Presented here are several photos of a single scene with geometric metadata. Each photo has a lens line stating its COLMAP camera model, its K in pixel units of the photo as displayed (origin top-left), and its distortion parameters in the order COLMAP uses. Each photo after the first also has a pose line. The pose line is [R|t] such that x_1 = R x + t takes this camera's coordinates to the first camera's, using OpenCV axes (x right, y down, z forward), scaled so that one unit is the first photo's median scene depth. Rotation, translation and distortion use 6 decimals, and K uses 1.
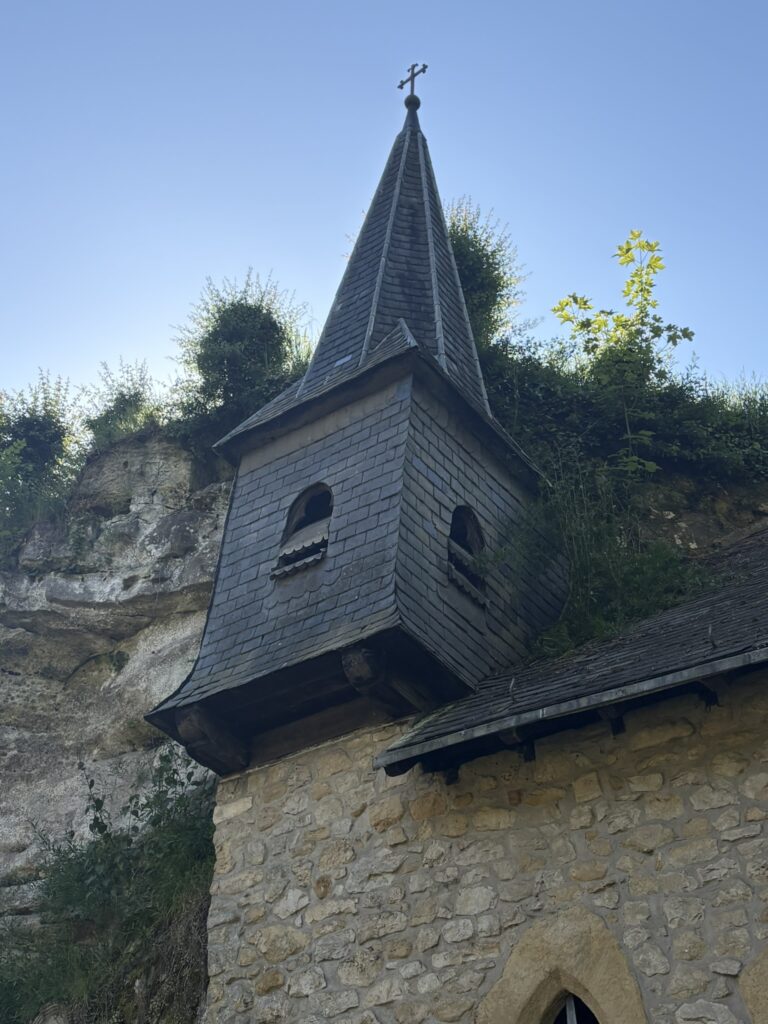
lens RADIAL K [[1282.5, 0, 384.0], [0, 1282.5, 512.0], [0, 0, 1]] dist [0.236398, -0.834453]
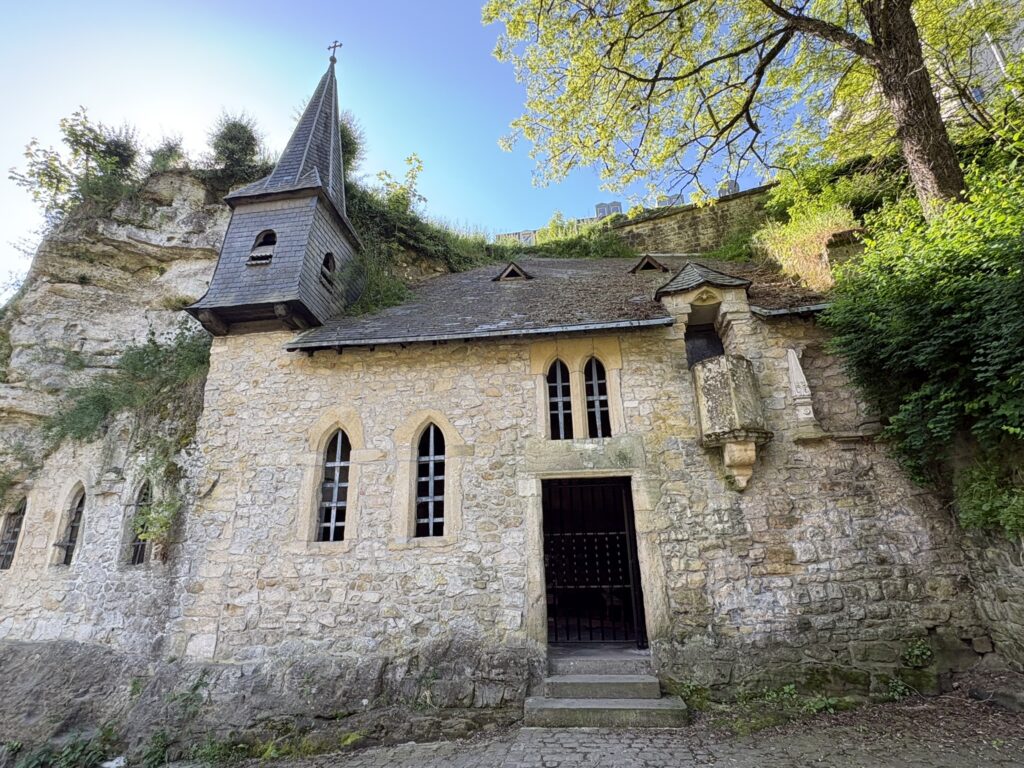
lens RADIAL K [[503.5, 0, 513.8], [0, 503.5, 387.0], [0, 0, 1]] dist [-0.001022, 0.000049]
pose [[0.880591, 0.128425, 0.456143, -0.037368], [-0.258423, 0.936992, 0.235083, -0.078178], [-0.397212, -0.324889, 0.858295, -0.119219]]
